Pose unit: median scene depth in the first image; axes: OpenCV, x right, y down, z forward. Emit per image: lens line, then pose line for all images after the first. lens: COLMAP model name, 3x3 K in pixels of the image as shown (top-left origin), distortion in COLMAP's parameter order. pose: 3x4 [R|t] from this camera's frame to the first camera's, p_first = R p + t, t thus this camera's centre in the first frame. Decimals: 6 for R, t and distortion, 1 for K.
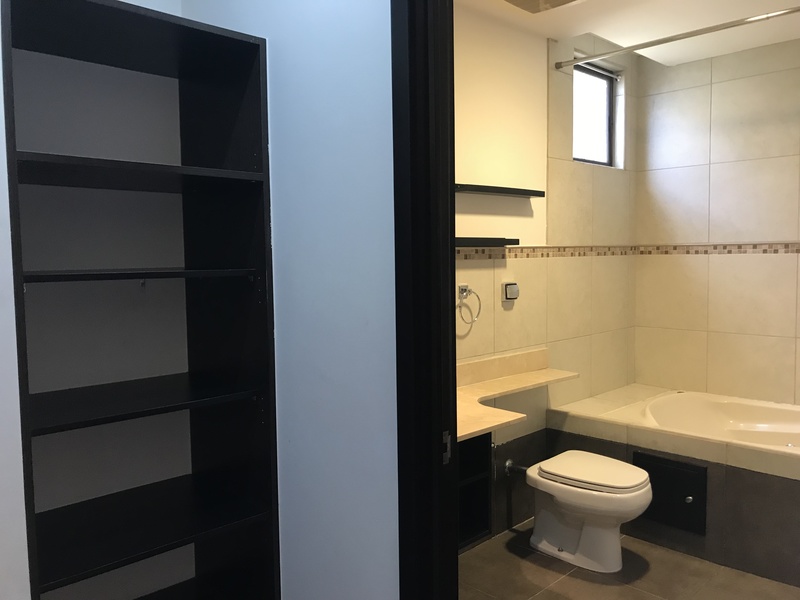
lens RADIAL K [[659.4, 0, 403.3], [0, 659.4, 300.7], [0, 0, 1]] dist [0.008631, 0.008678]
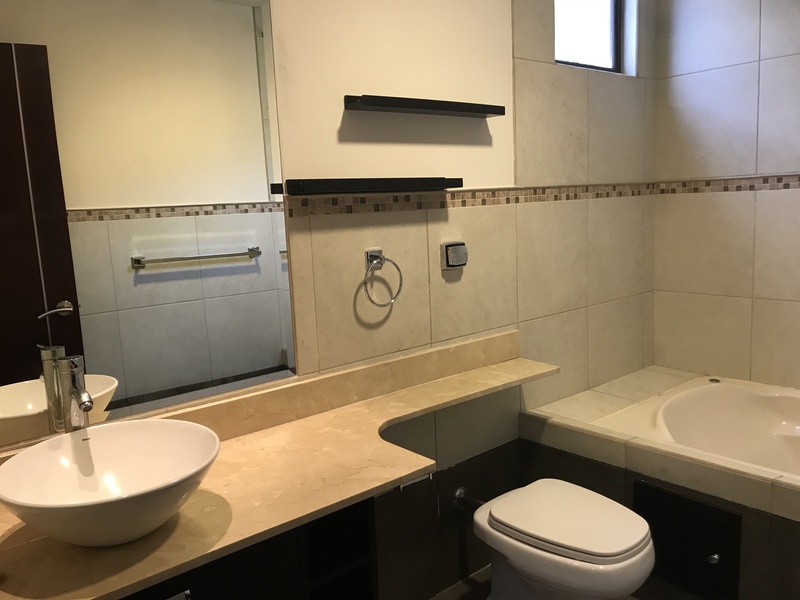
lens RADIAL K [[659.4, 0, 396.1], [0, 659.4, 299.9], [0, 0, 1]] dist [0.008631, 0.008678]
pose [[0.996505, -0.021029, -0.080842, 0.149958], [0.027451, 0.996483, 0.079169, -0.022676], [0.078893, -0.081111, 0.993578, 0.287088]]
